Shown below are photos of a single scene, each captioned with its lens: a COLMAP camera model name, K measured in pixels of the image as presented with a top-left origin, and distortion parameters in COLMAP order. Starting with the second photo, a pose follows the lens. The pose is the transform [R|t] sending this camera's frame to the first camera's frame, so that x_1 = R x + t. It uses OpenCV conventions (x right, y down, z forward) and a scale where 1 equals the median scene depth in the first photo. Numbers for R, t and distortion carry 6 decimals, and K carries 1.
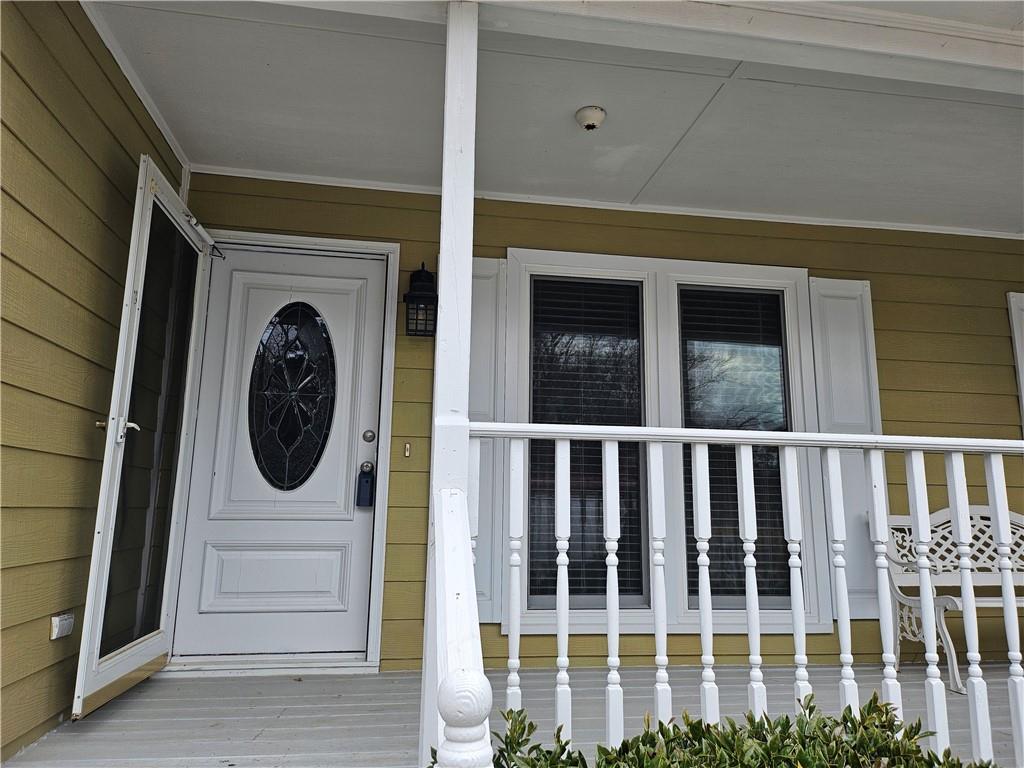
lens RADIAL K [[706.9, 0, 513.8], [0, 706.9, 377.5], [0, 0, 1]] dist [0.050418, -0.050965]
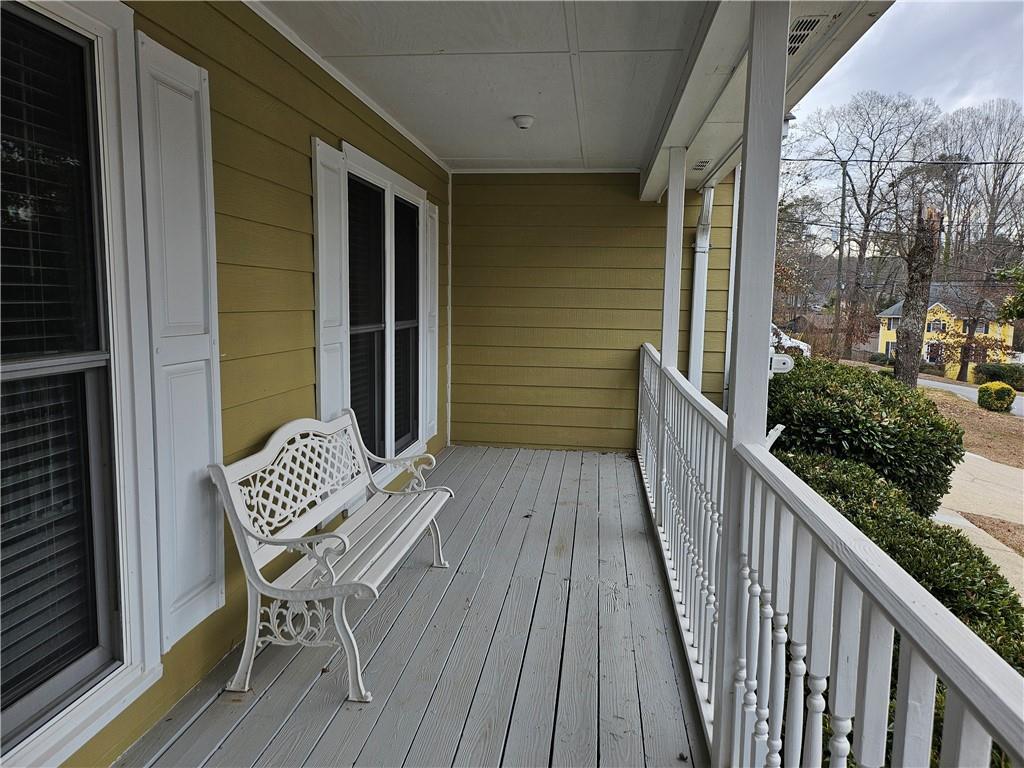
lens RADIAL K [[706.9, 0, 513.8], [0, 706.9, 377.5], [0, 0, 1]] dist [0.050418, -0.050965]
pose [[0.281513, -0.115537, 0.952576, -0.015745], [-0.192151, 0.965829, 0.173930, -0.048231], [-0.940122, -0.232002, 0.249693, 0.624966]]
